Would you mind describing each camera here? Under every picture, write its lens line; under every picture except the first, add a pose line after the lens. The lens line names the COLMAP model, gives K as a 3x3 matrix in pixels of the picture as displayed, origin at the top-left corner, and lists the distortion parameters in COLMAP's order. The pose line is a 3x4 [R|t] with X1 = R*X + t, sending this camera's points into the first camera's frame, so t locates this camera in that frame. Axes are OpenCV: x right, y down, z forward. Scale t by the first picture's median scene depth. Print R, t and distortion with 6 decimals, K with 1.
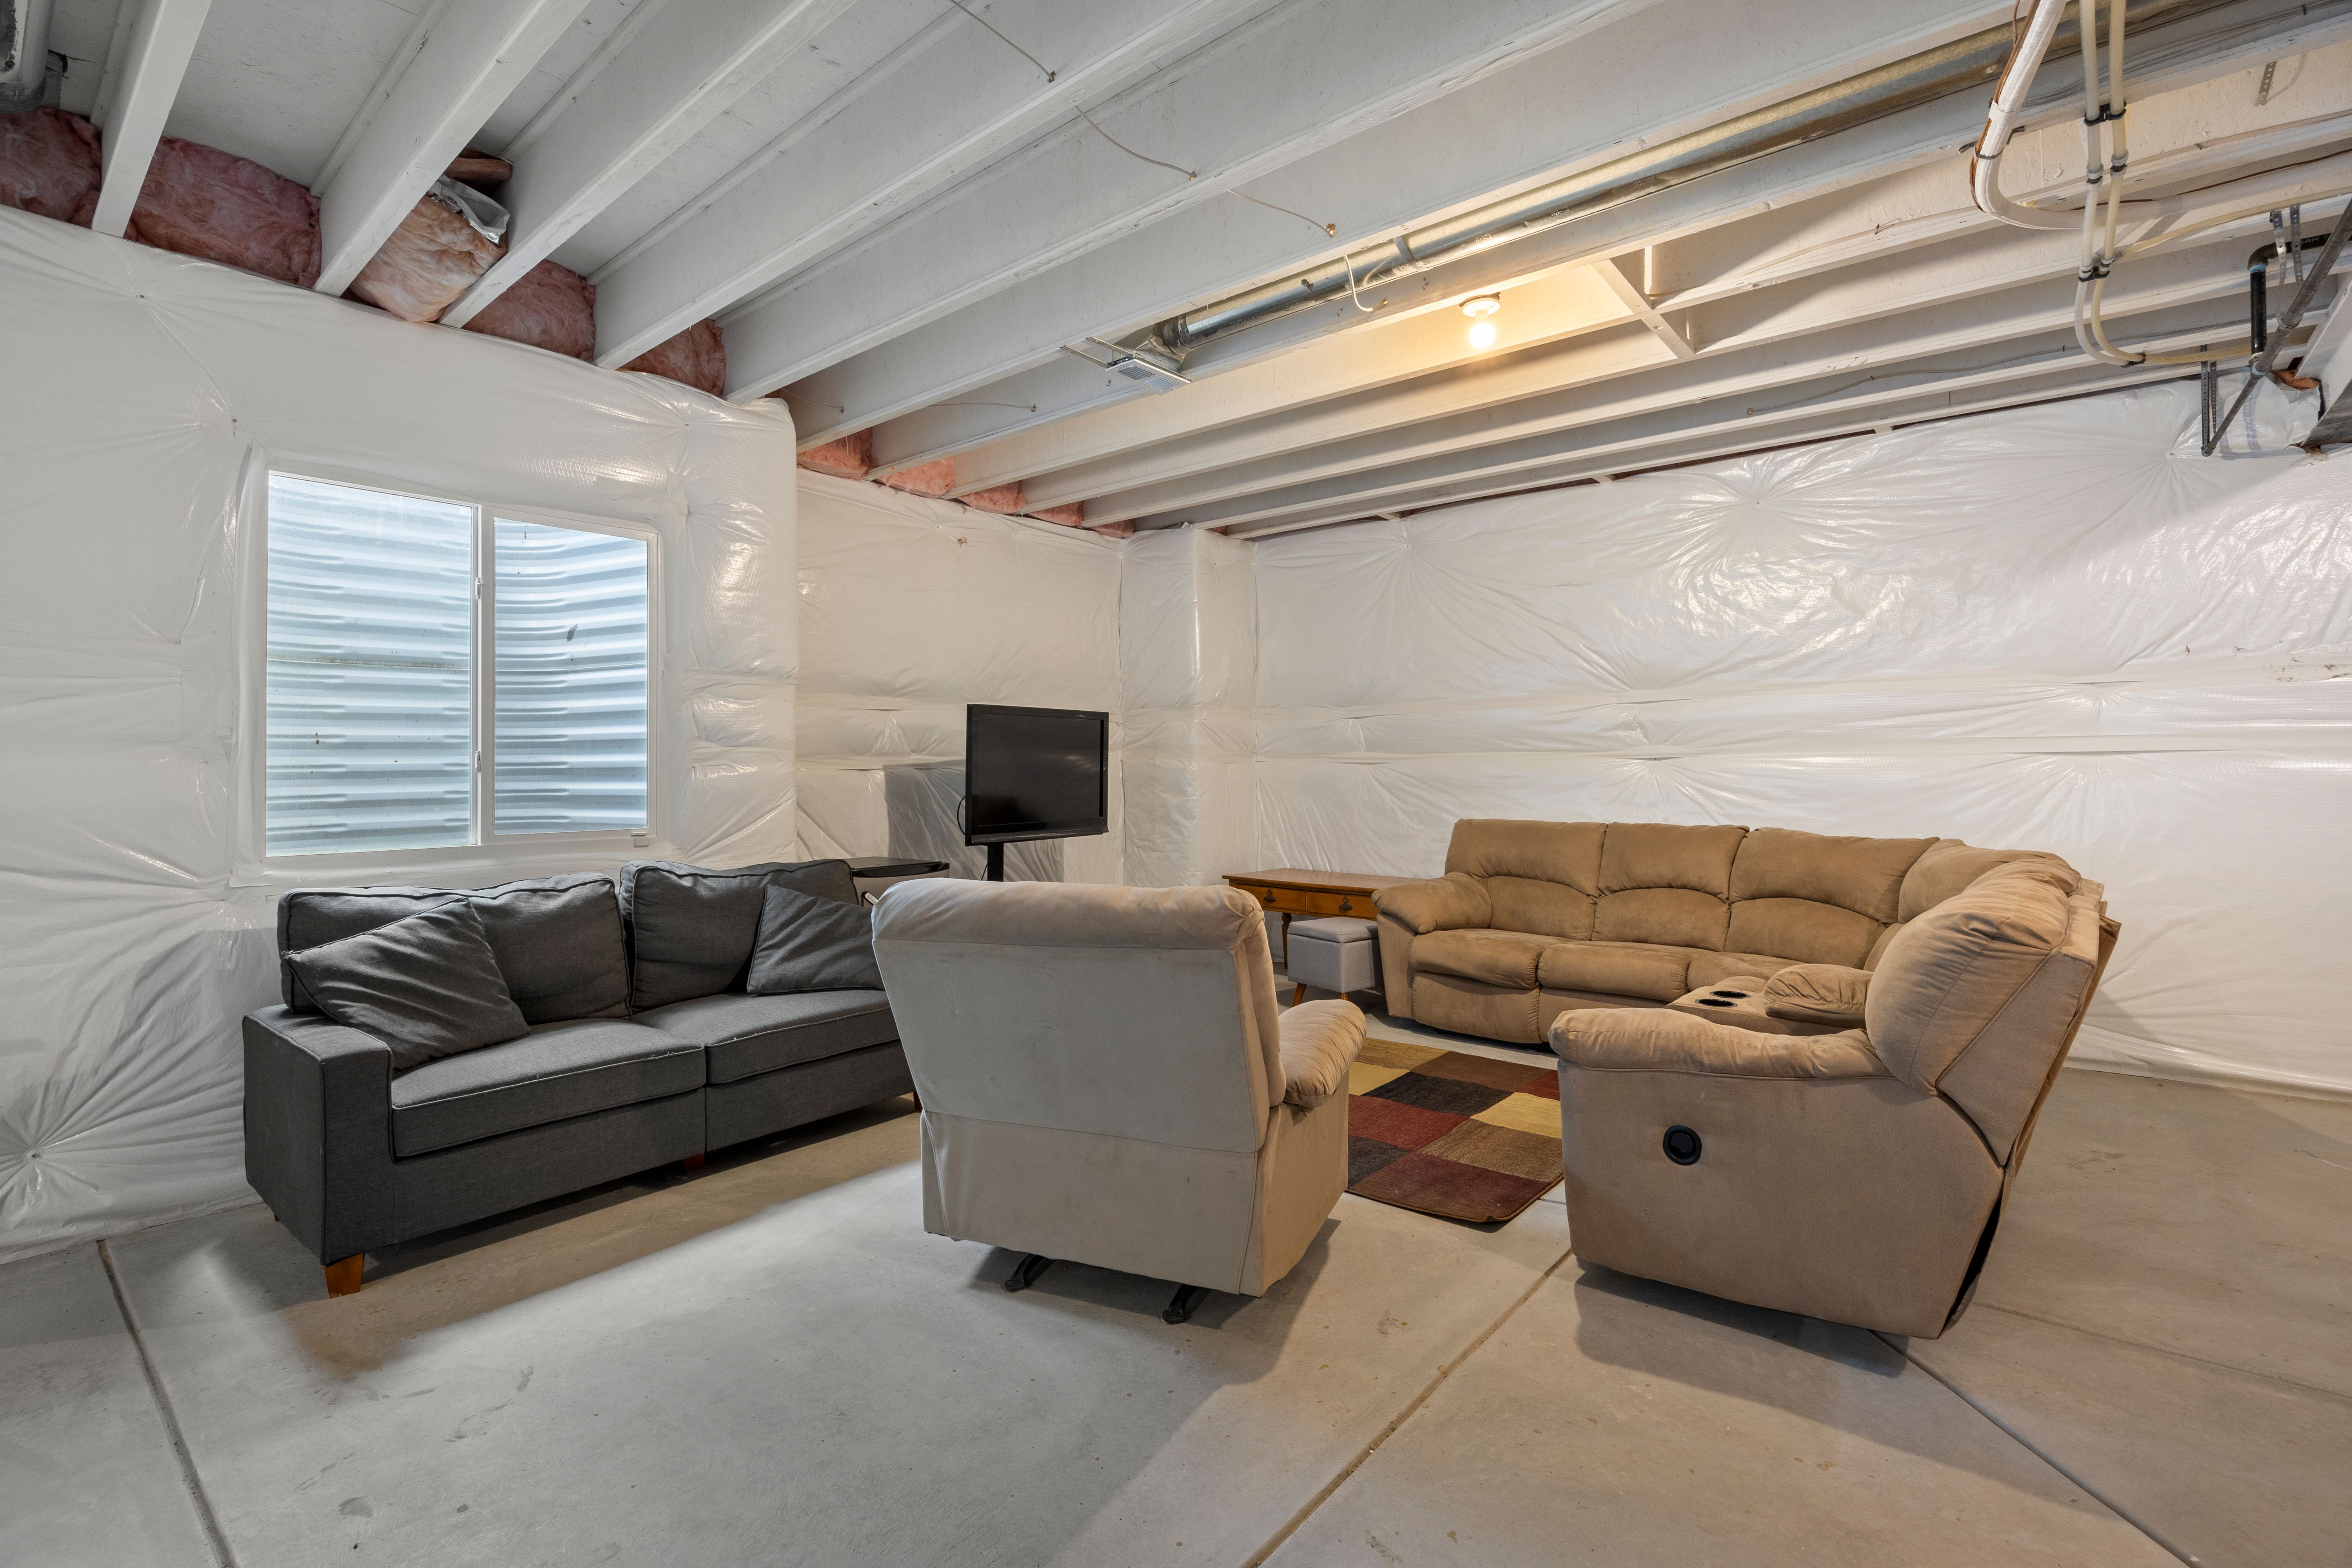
lens RADIAL K [[1054.3, 0, 1176.0], [0, 1054.3, 784.0], [0, 0, 1]] dist [-0.015184, -0.000348]
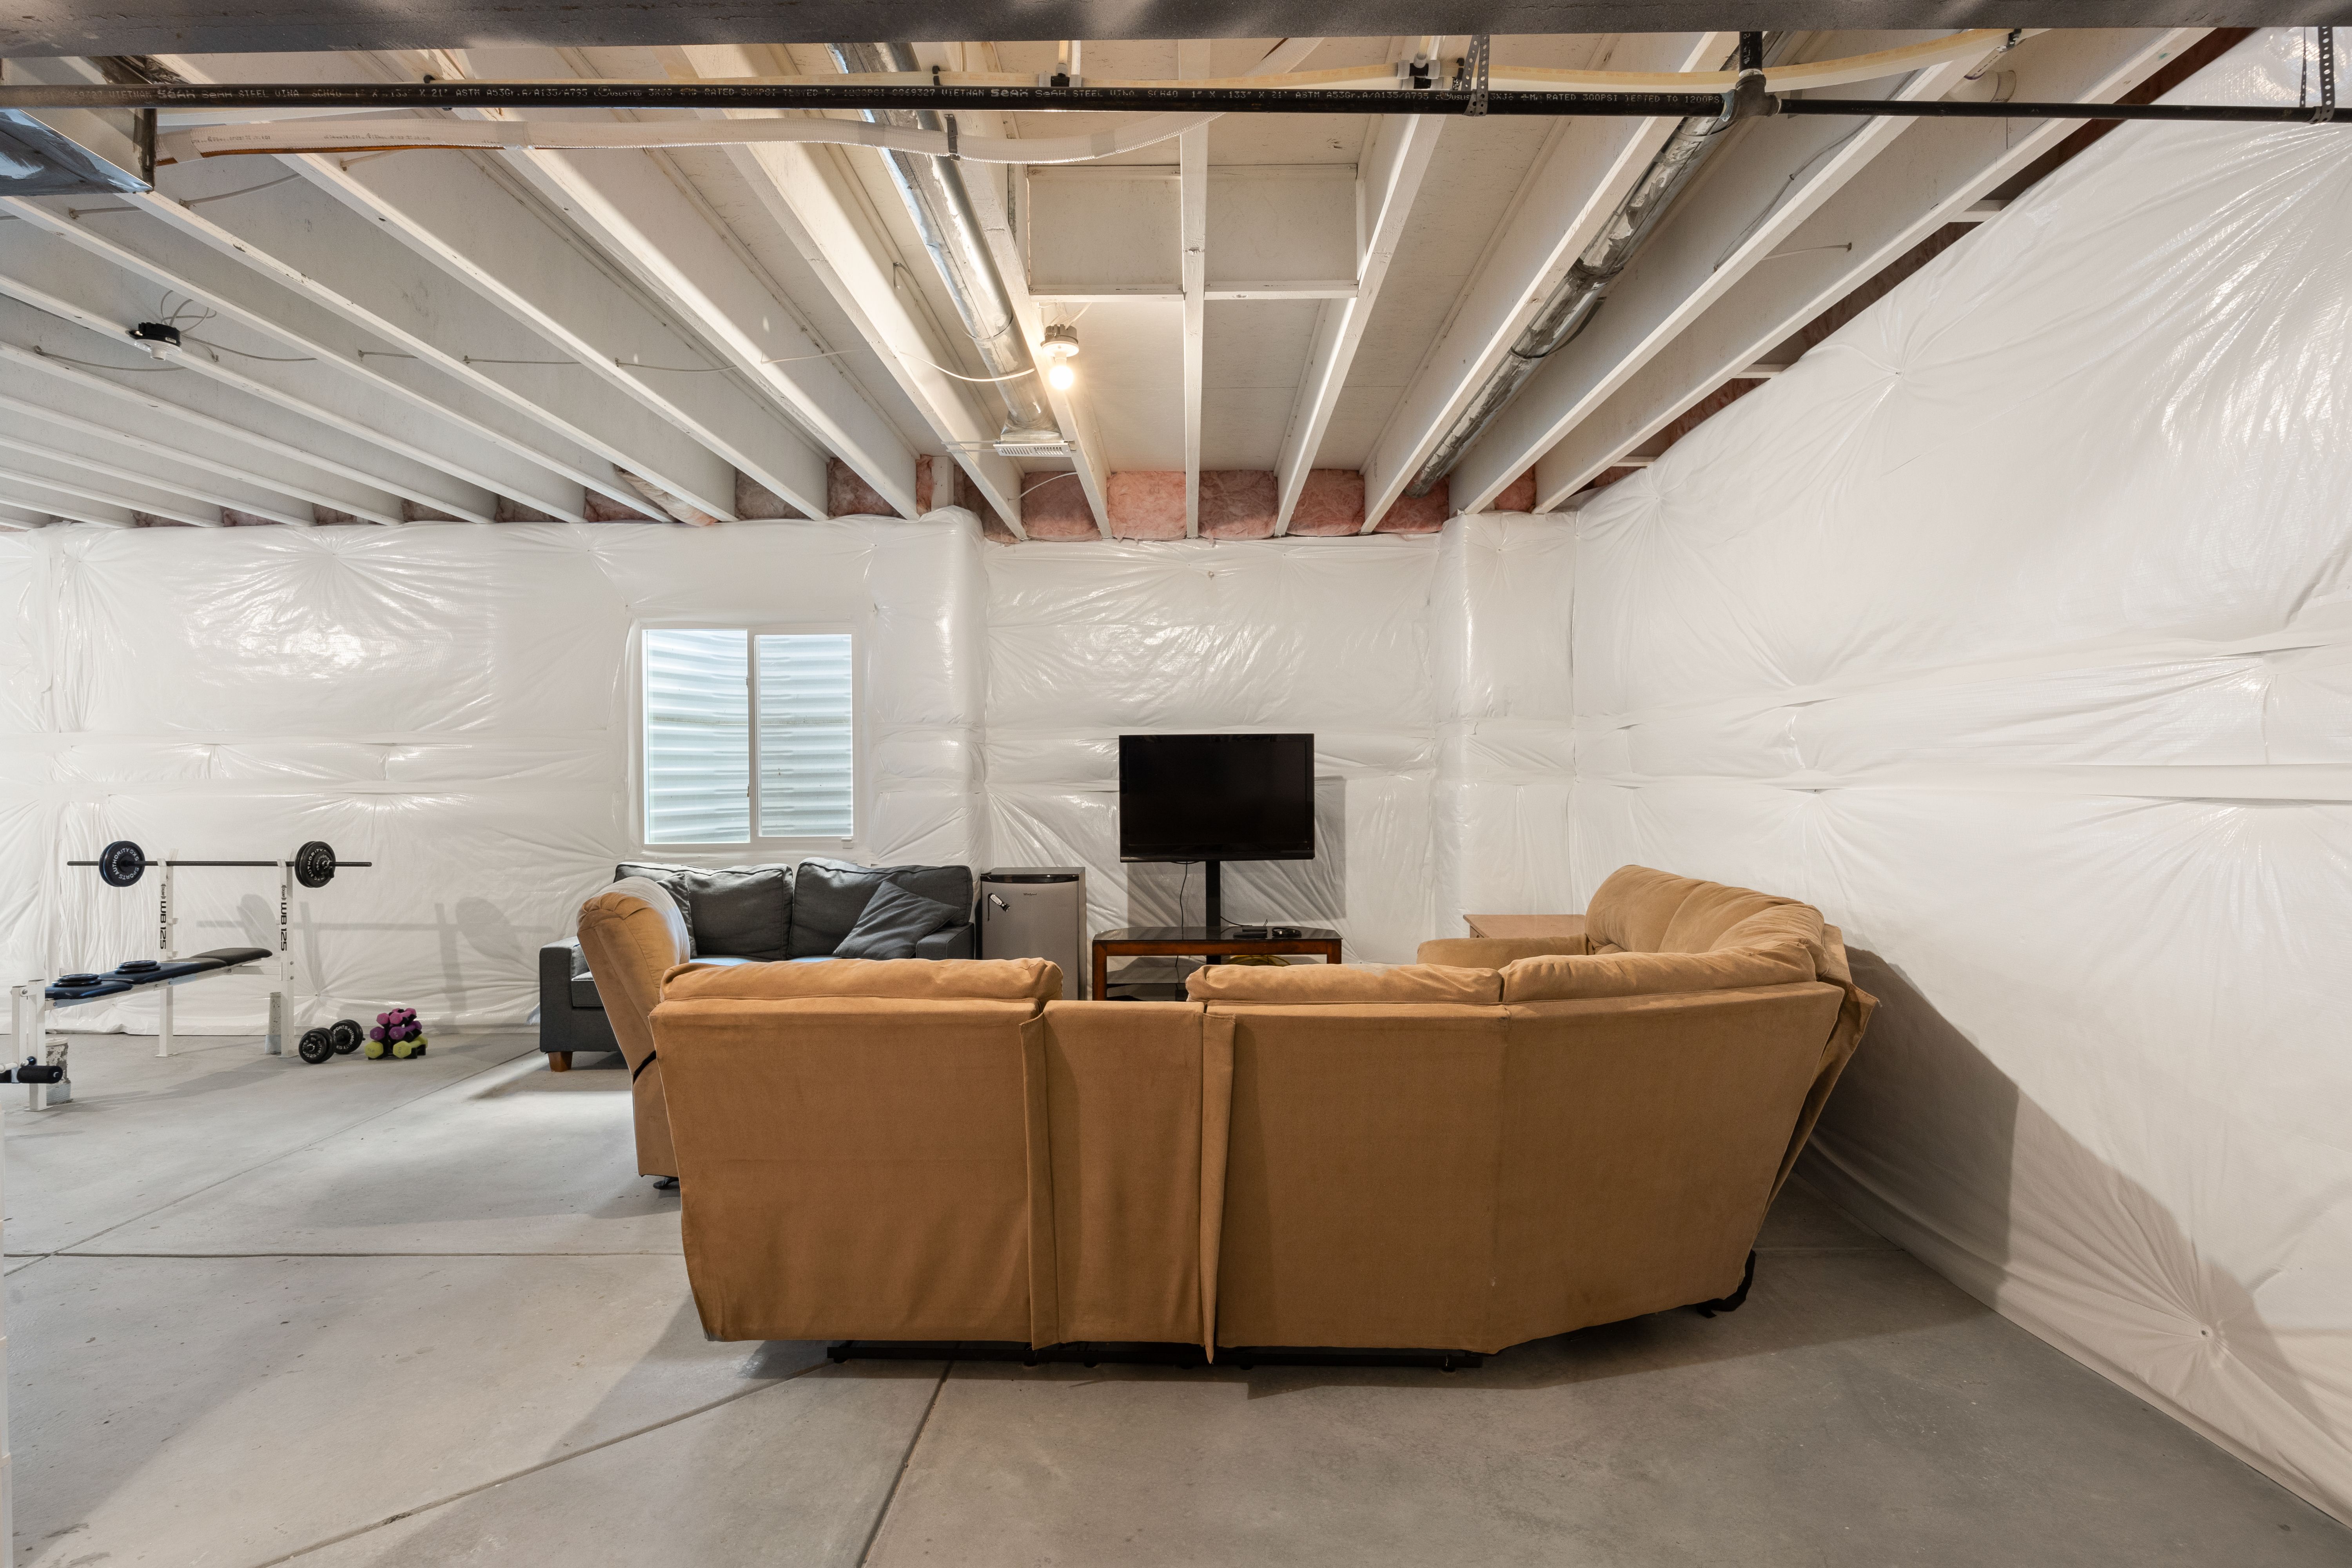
lens RADIAL K [[1223.7, 0, 1186.2], [0, 1223.7, 807.7], [0, 0, 1]] dist [-0.000713, -0.000529]
pose [[0.637097, 0.023138, -0.770436, 1.085683], [-0.004551, 0.999645, 0.026258, -0.042630], [0.770770, -0.013223, 0.636976, 0.294144]]
